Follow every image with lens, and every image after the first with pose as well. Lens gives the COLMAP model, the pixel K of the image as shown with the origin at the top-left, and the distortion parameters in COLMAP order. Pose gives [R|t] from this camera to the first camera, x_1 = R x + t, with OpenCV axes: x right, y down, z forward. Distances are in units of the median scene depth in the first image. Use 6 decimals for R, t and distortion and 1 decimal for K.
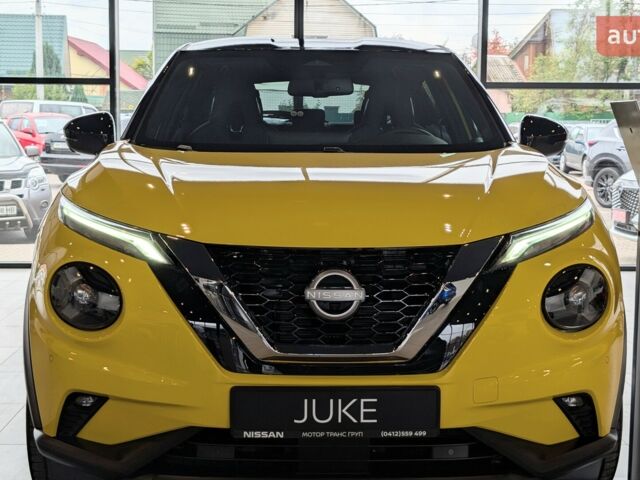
lens RADIAL K [[1179.7, 0, 320.0], [0, 1179.7, 240.0], [0, 0, 1]] dist [0.047421, -0.085787]
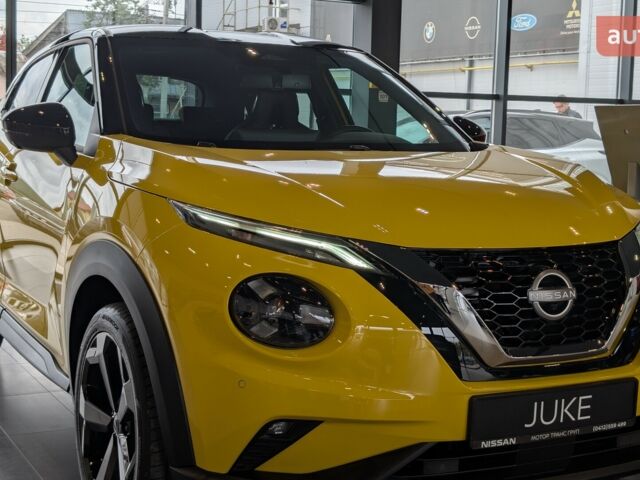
lens RADIAL K [[1089.8, 0, 320.0], [0, 1089.8, 240.0], [0, 0, 1]] dist [0.091222, -0.165020]
pose [[0.895493, -0.033471, 0.443815, -0.572856], [0.027894, 0.999429, 0.019091, -0.023047], [-0.444201, -0.004716, 0.895915, 0.259744]]
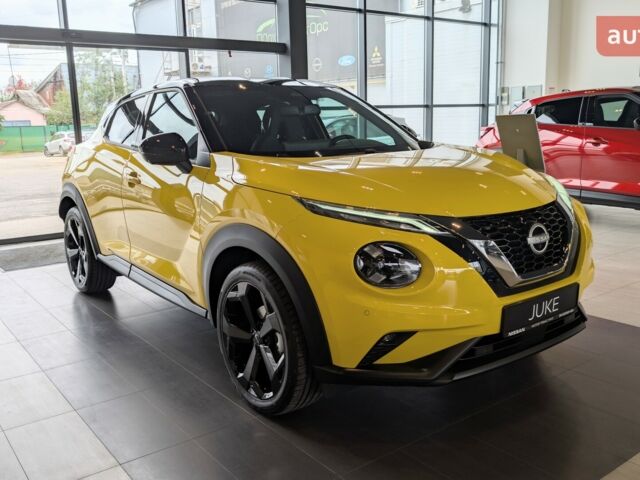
lens RADIAL K [[609.5, 0, 318.8], [0, 609.5, 239.7], [0, 0, 1]] dist [0.093943, -0.320757]
pose [[0.813143, -0.141511, 0.564600, -0.714528], [0.093211, 0.989136, 0.113674, -0.077268], [-0.574552, -0.039806, 0.817500, 0.481465]]
